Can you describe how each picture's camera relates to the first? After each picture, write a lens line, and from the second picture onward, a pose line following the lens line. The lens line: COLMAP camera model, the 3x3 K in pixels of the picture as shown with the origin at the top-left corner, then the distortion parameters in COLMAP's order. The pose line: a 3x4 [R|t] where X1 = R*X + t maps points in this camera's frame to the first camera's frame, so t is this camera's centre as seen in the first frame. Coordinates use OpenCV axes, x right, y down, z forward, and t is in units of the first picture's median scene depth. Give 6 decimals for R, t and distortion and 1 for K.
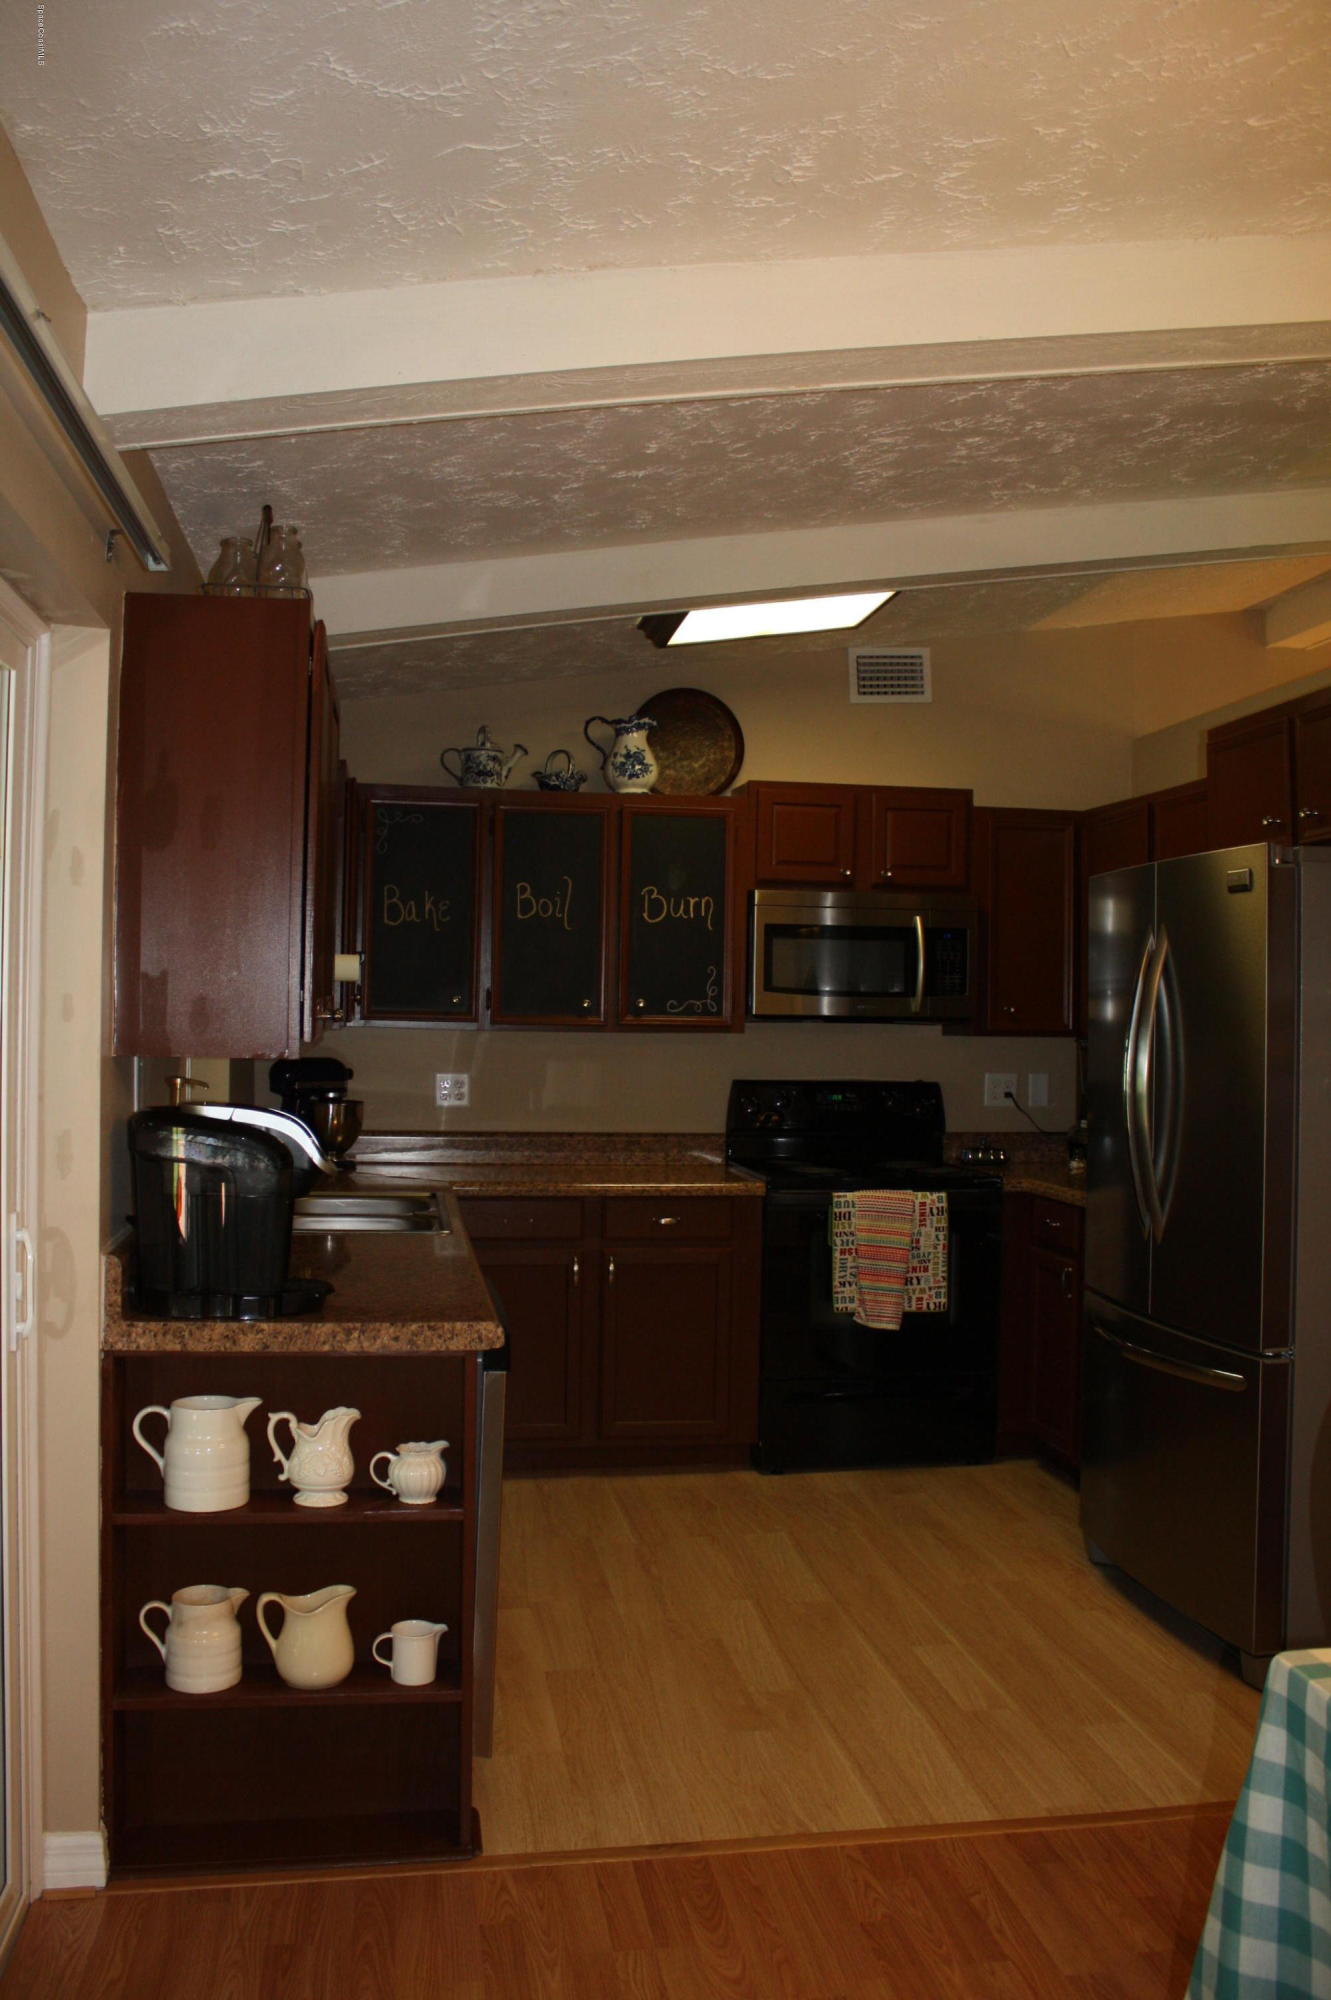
lens RADIAL K [[1668.2, 0, 654.4], [0, 1668.2, 1010.4], [0, 0, 1]] dist [-0.170817, 0.153530]
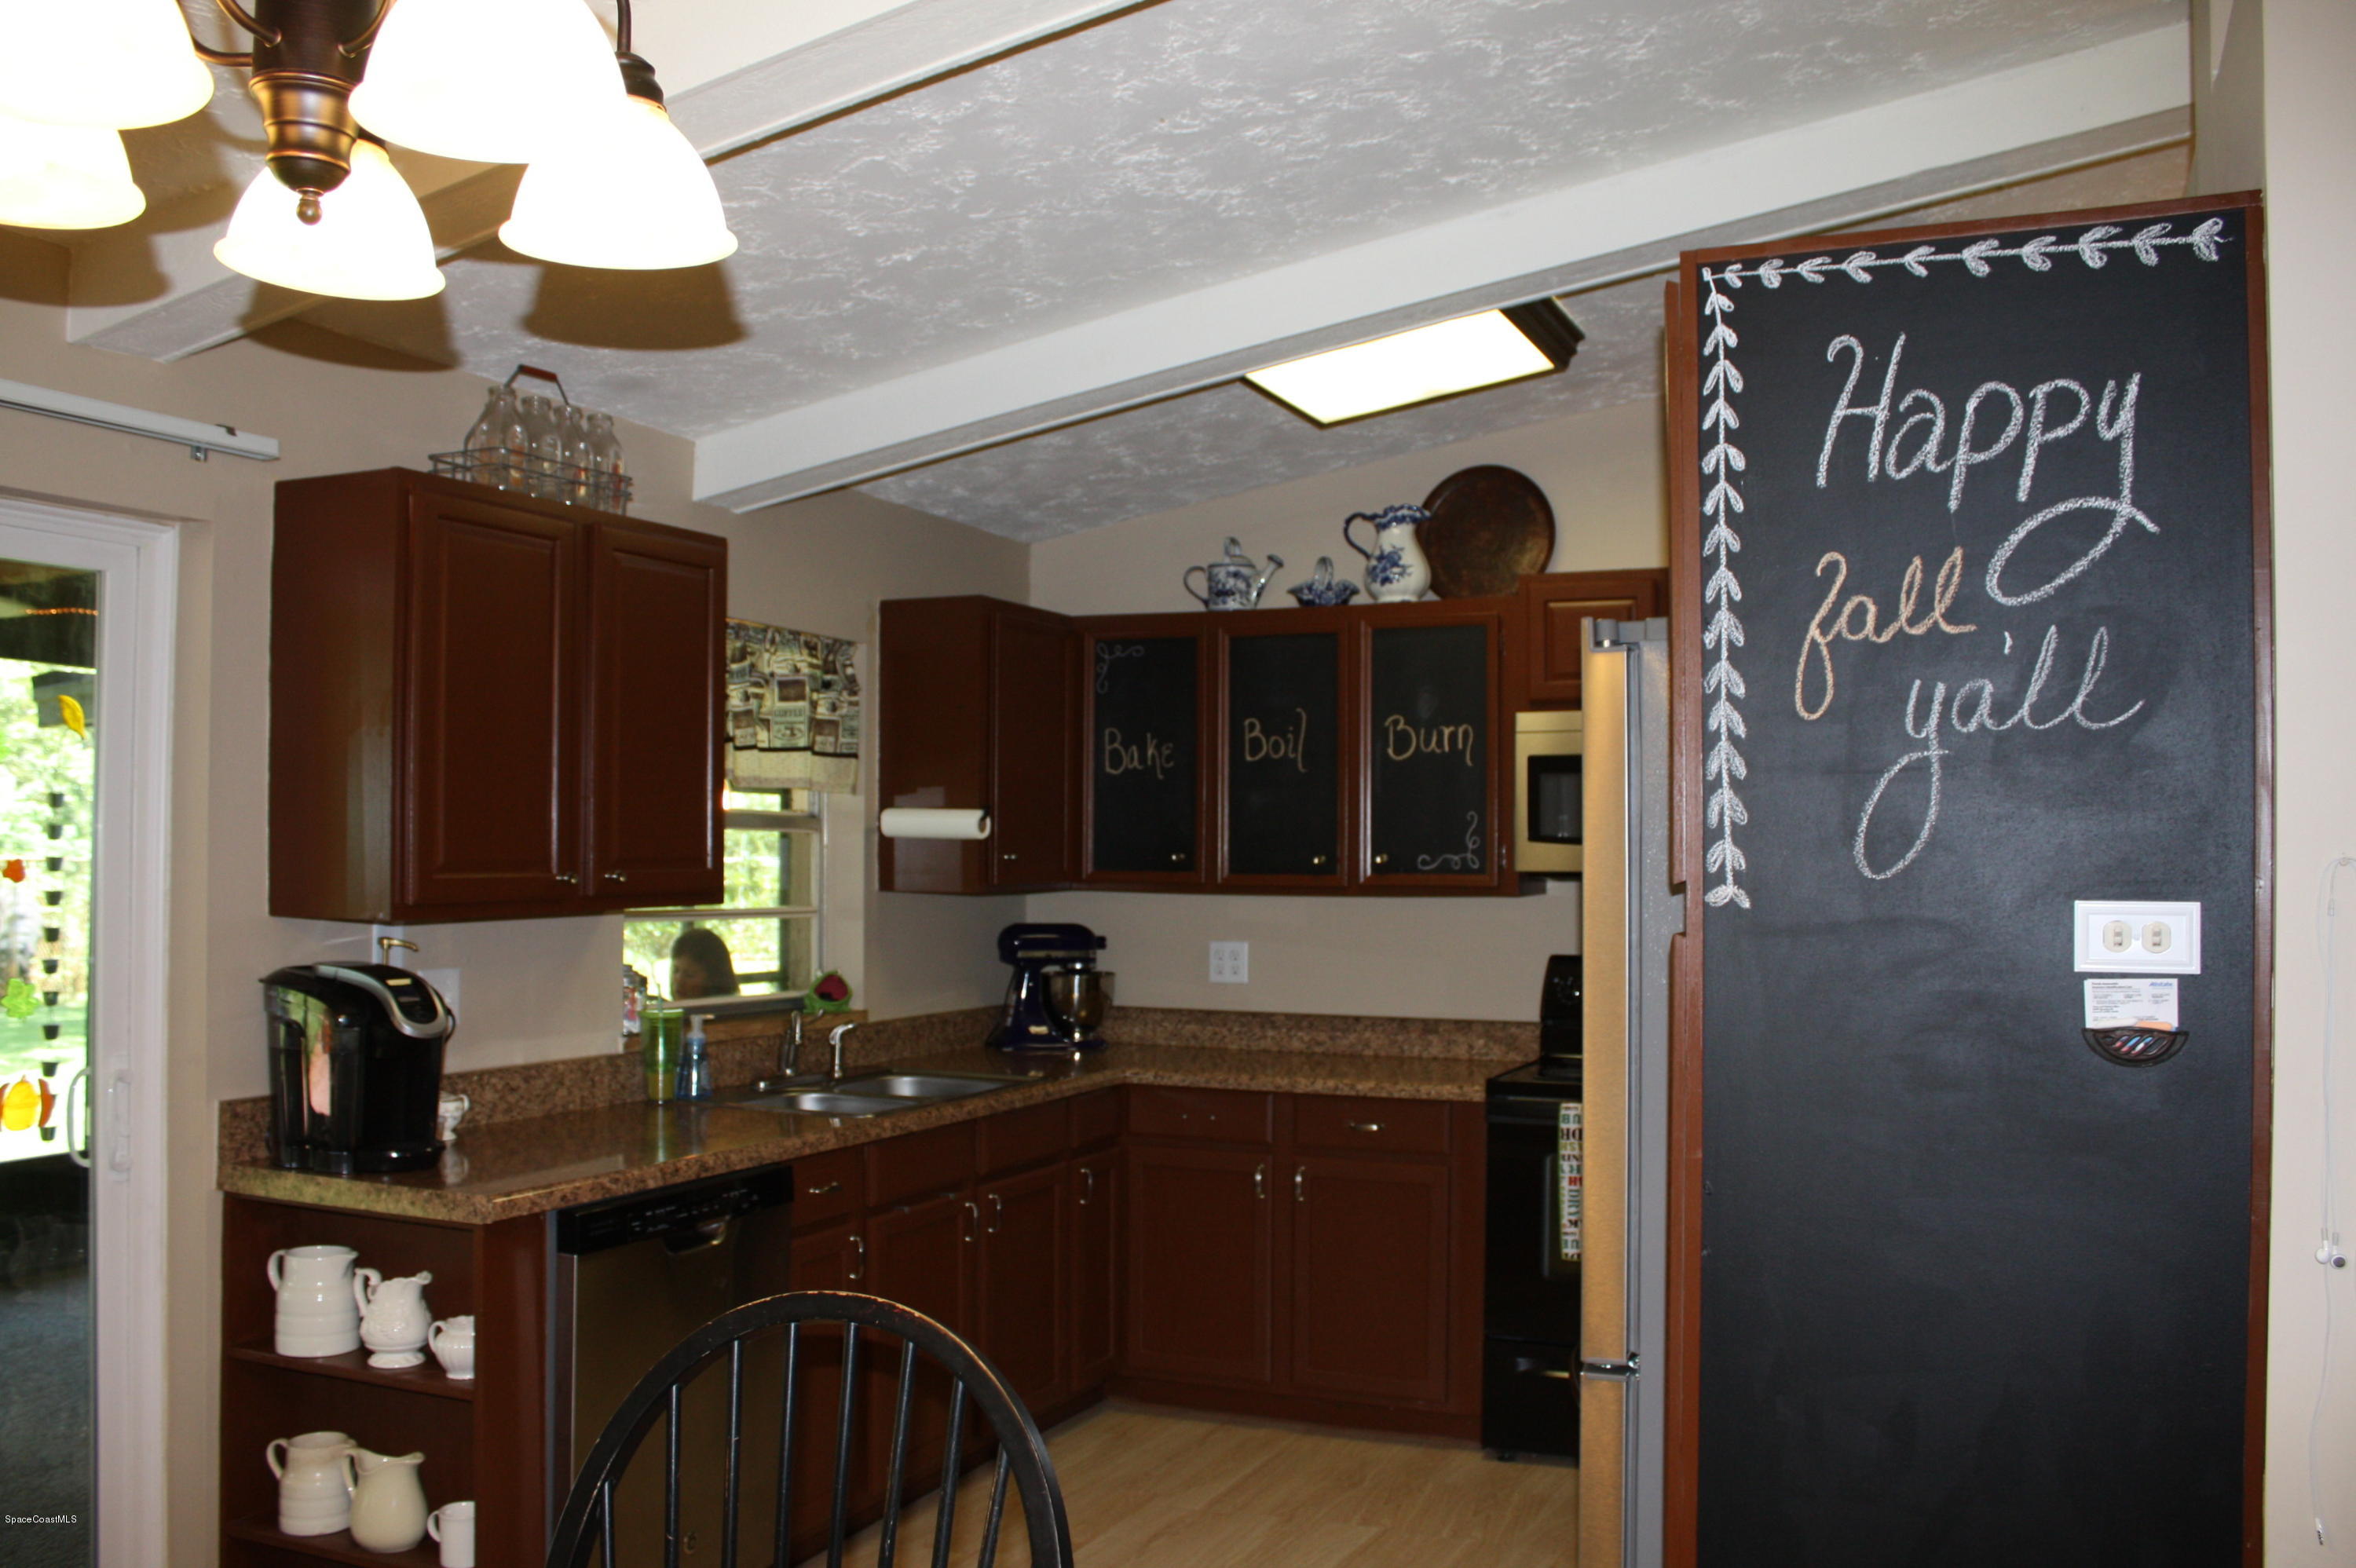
lens RADIAL K [[1965.0, 0, 1178.6], [0, 1965.0, 809.1], [0, 0, 1]] dist [-0.170817, 0.153530]
pose [[0.843335, -0.024908, -0.536811, 0.421260], [0.008501, 0.999419, -0.033019, 0.002046], [0.537322, 0.023283, 0.843056, 0.136744]]
